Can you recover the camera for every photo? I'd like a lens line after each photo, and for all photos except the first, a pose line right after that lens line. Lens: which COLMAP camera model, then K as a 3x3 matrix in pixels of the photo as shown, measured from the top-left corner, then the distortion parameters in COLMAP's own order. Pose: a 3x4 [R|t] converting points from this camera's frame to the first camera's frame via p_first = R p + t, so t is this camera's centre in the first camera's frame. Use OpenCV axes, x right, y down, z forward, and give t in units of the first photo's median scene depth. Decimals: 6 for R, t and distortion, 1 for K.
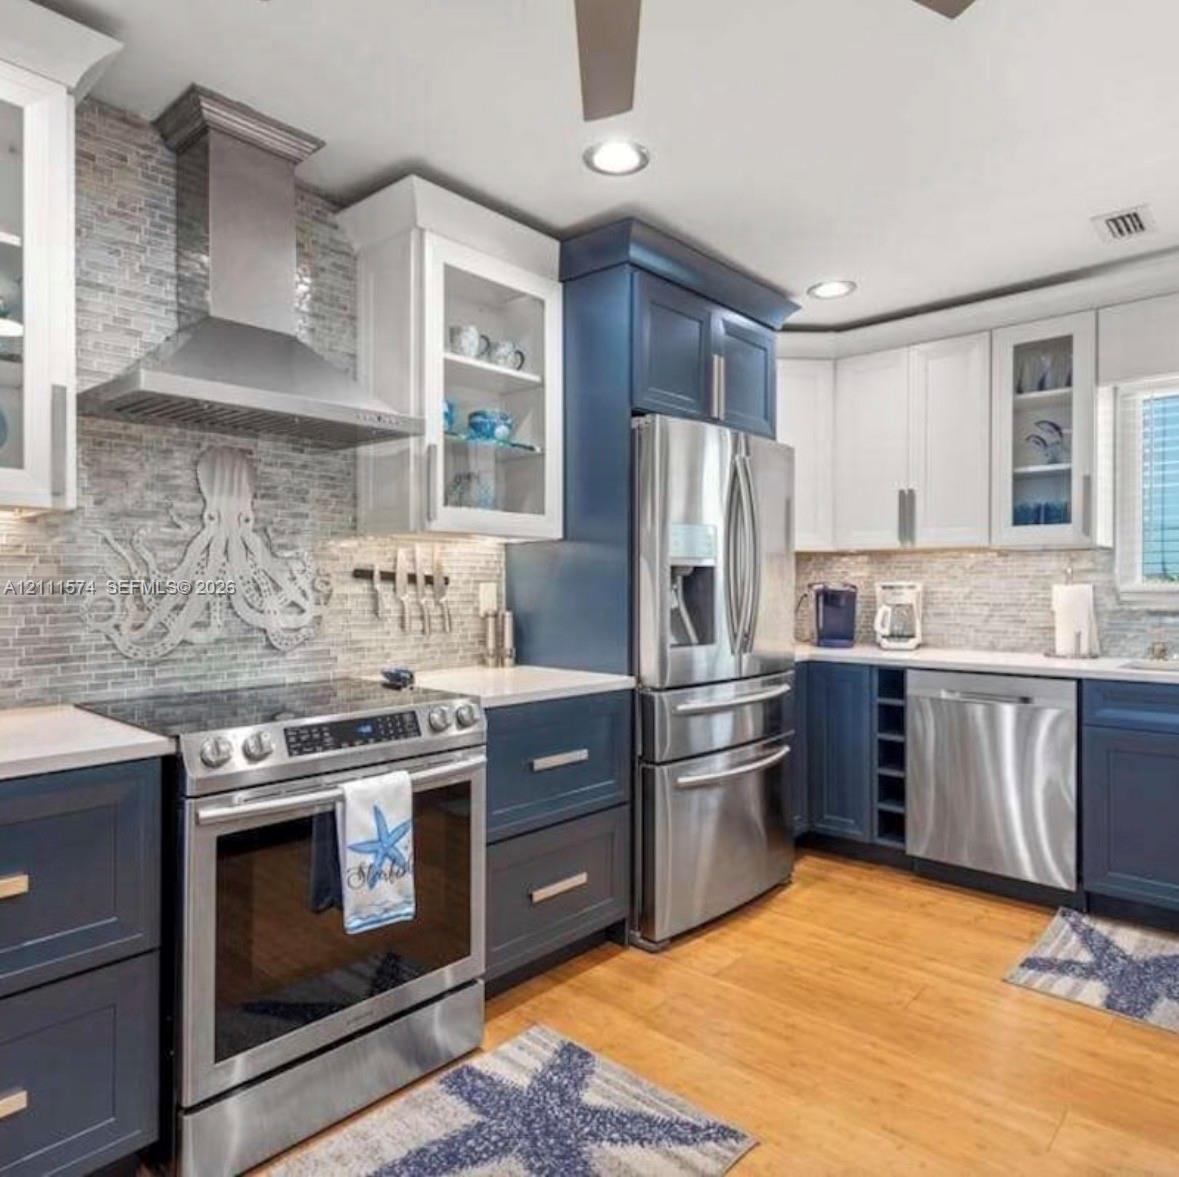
lens RADIAL K [[826.1, 0, 590.8], [0, 826.1, 588.9], [0, 0, 1]] dist [0.003037, 0.007327]
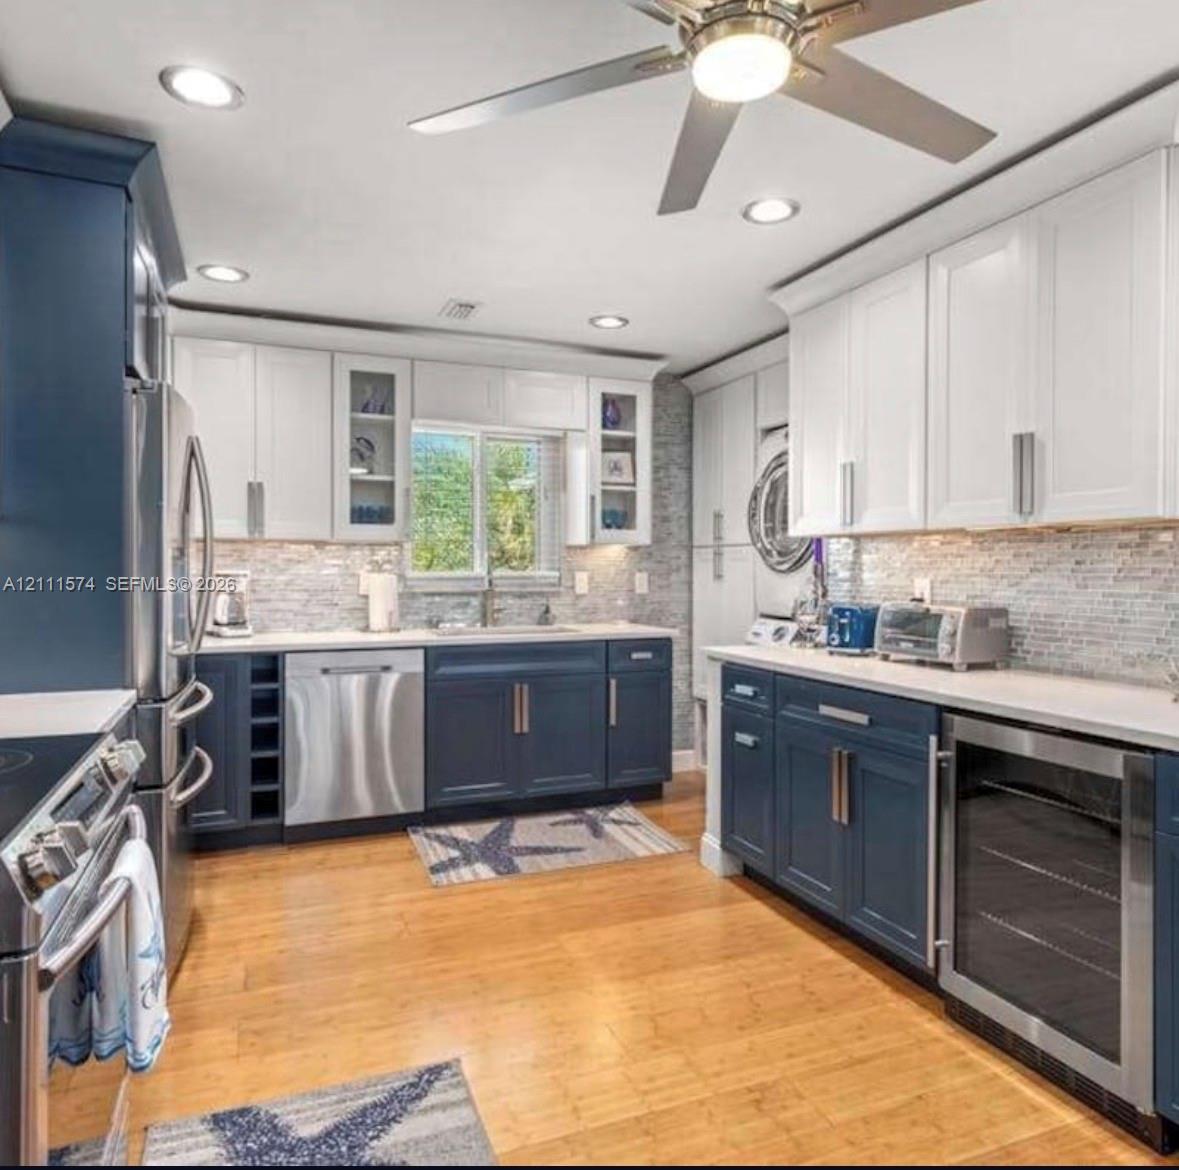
lens RADIAL K [[826.1, 0, 595.3], [0, 826.1, 579.1], [0, 0, 1]] dist [0.003037, 0.007327]
pose [[0.438043, -0.014049, 0.898844, -0.457161], [0.002303, 0.999892, 0.014506, -0.015484], [-0.898951, -0.004284, 0.438028, 0.195649]]
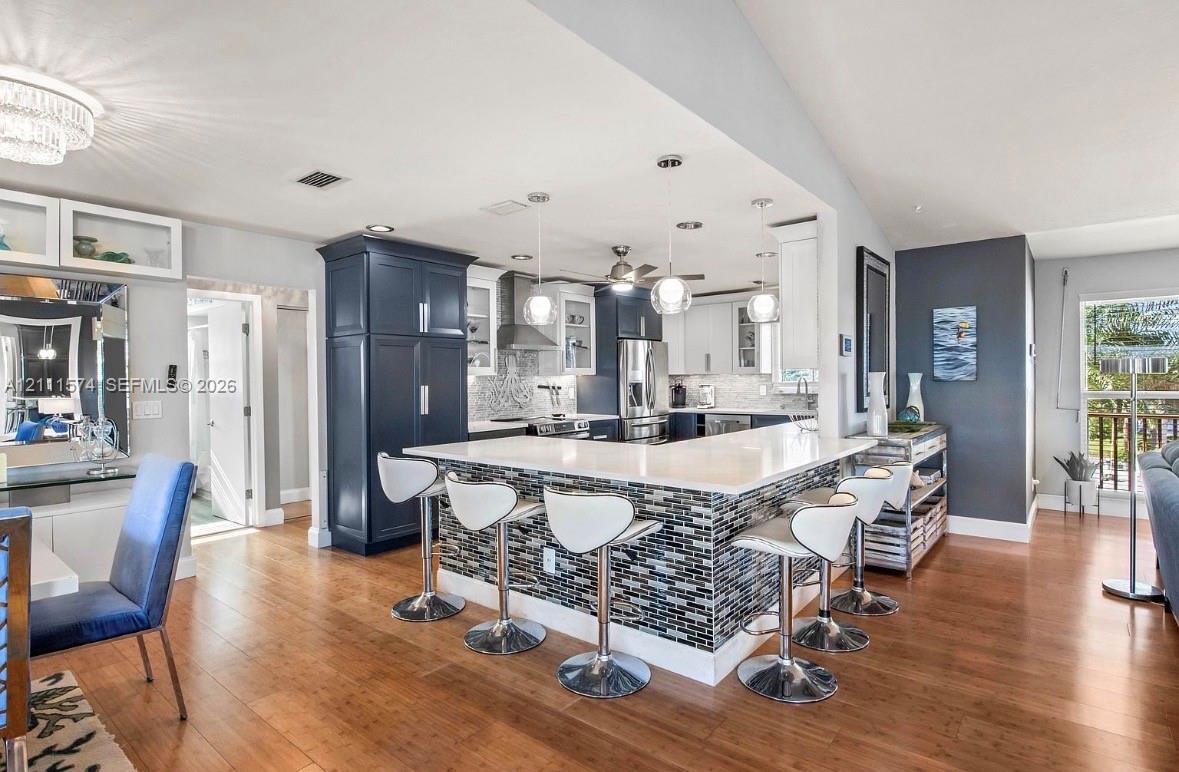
lens RADIAL K [[598.3, 0, 591.4], [0, 598.3, 385.8], [0, 0, 1]] dist [-0.013146, -0.001089]
pose [[0.998815, -0.013215, 0.046849, -0.162984], [0.012926, 0.999896, 0.006460, -0.032575], [-0.046930, -0.005847, 0.998881, -1.360400]]
